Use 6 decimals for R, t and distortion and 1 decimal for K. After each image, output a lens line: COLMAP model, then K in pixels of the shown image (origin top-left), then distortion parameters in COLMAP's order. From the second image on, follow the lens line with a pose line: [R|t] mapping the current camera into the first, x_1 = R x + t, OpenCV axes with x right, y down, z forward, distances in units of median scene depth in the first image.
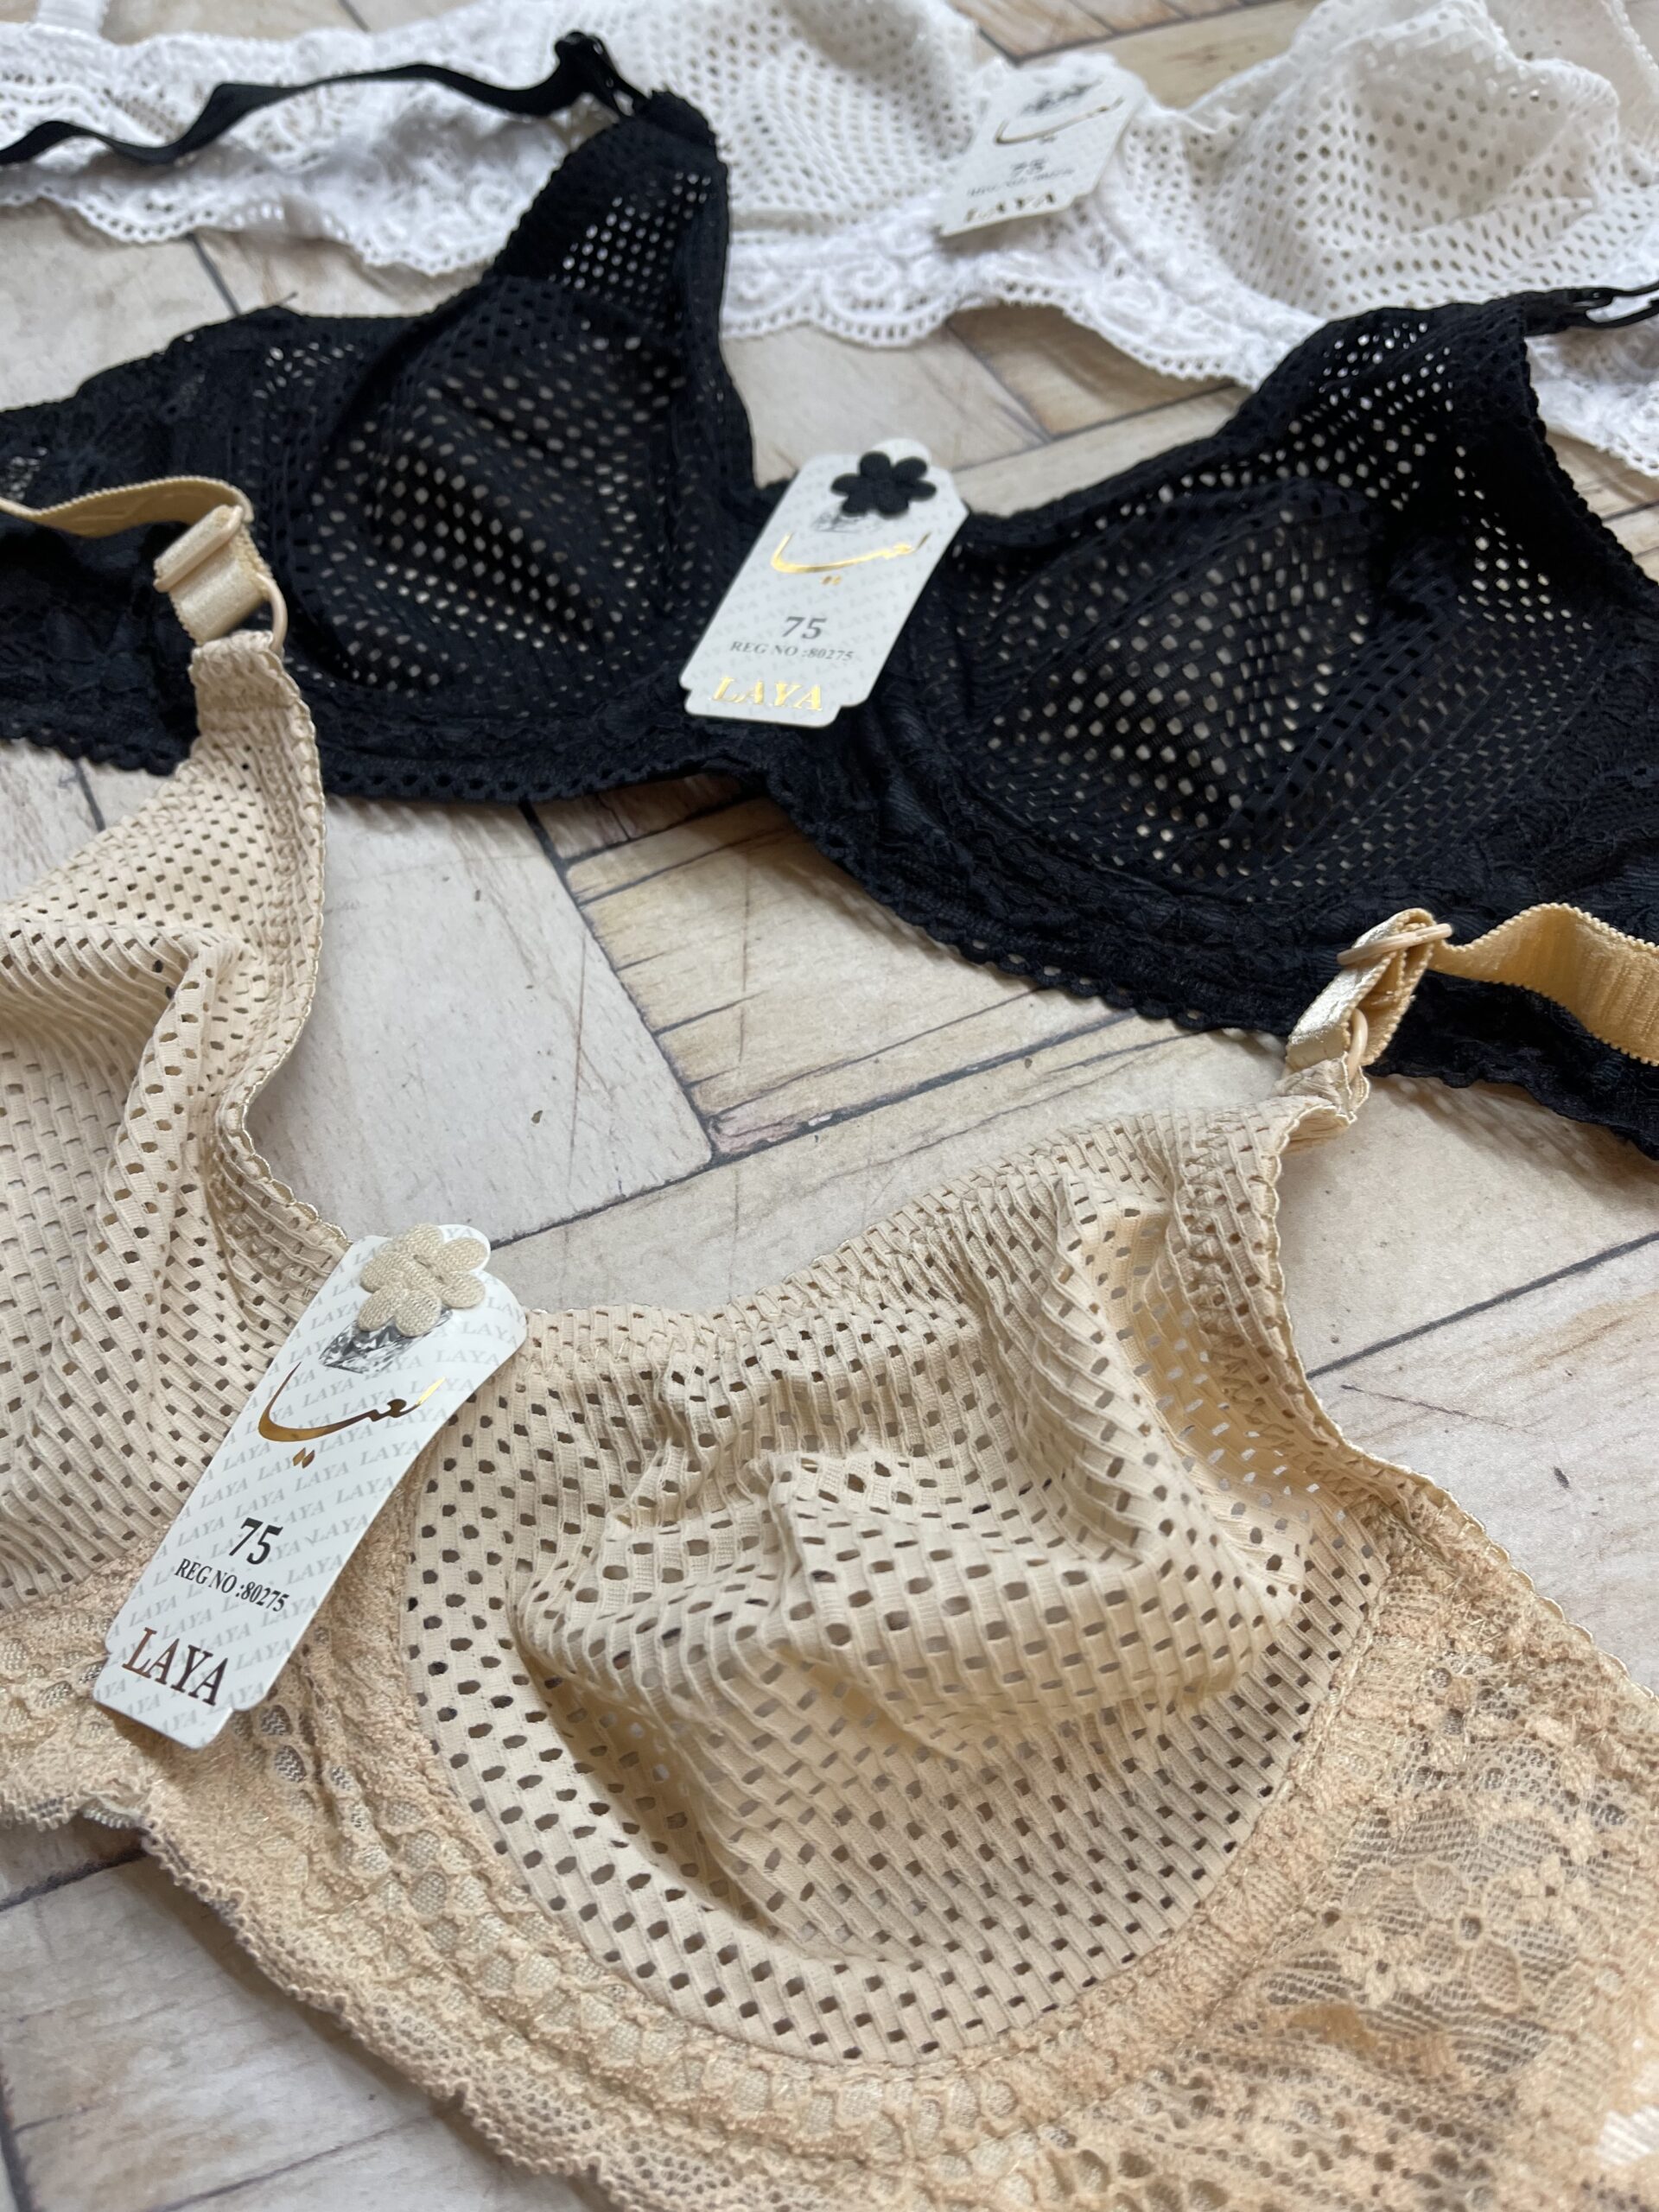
lens RADIAL K [[1766.2, 0, 818.2], [0, 1766.2, 1071.8], [0, 0, 1]] dist [0.060987, -0.114914]
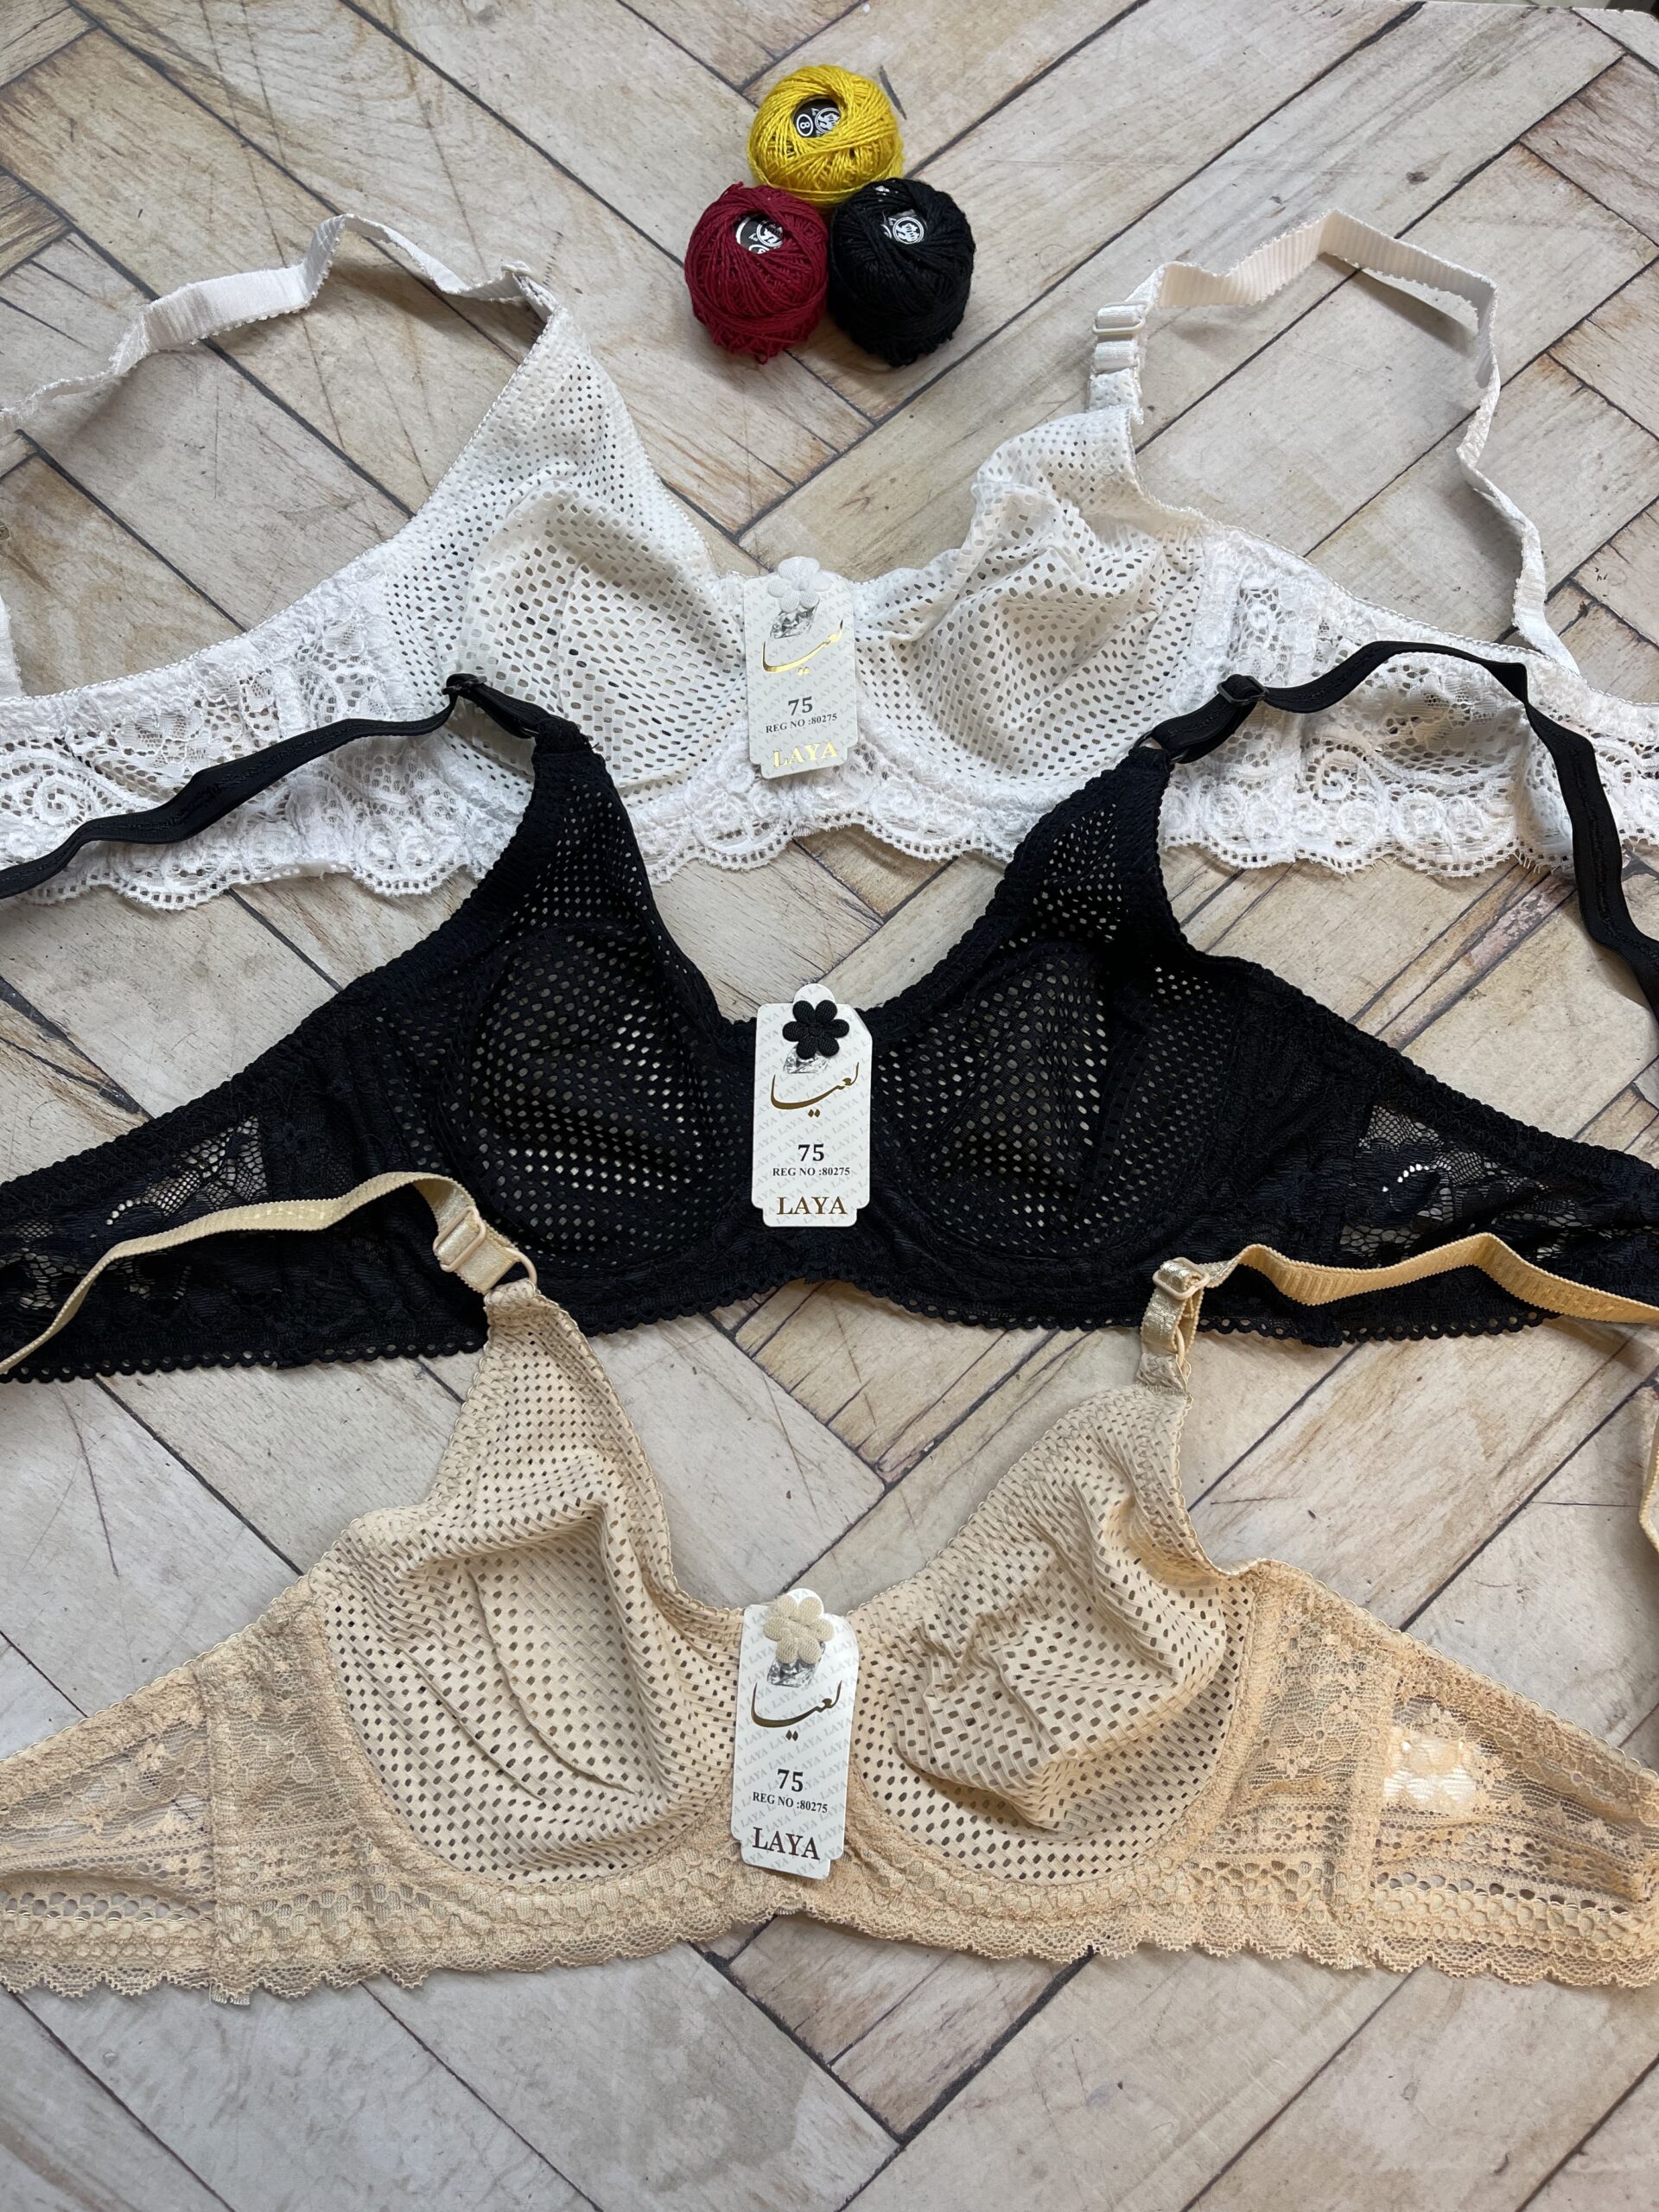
lens RADIAL K [[1766.2, 0, 835.1], [0, 1766.2, 1092.1], [0, 0, 1]] dist [0.060987, -0.114914]
pose [[0.932211, -0.335930, 0.134664, -0.256399], [0.266485, 0.888886, 0.372649, -1.213373], [-0.244885, -0.311501, 0.918149, -0.720724]]
